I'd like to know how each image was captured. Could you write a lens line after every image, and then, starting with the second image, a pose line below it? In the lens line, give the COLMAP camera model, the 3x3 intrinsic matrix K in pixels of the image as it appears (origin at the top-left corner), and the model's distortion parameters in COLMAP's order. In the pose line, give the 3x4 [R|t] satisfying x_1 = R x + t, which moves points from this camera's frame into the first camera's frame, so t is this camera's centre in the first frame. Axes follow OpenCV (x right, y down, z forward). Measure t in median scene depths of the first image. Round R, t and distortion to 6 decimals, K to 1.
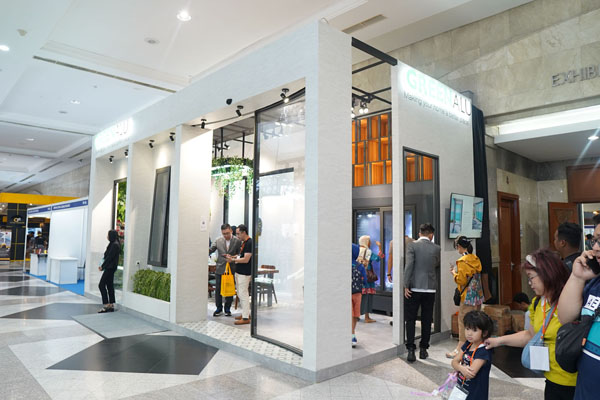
lens RADIAL K [[418.0, 0, 301.9], [0, 418.0, 199.8], [0, 0, 1]] dist [-0.082682, 0.032954]
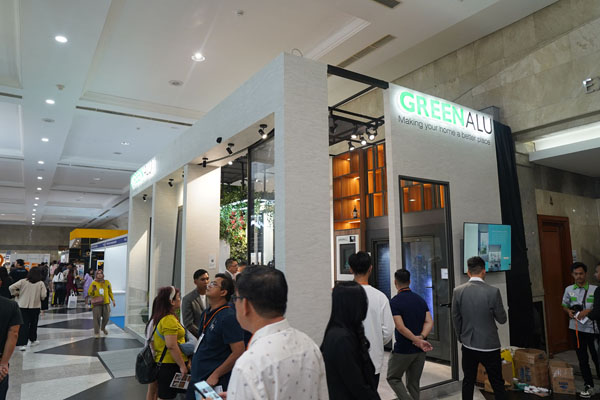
lens RADIAL K [[418.0, 0, 298.5], [0, 418.0, 199.4], [0, 0, 1]] dist [-0.082682, 0.032954]
pose [[0.983559, -0.047207, -0.174305, 0.137288], [0.037070, 0.997451, -0.060965, -0.020907], [0.176739, 0.053501, 0.982803, 0.047376]]
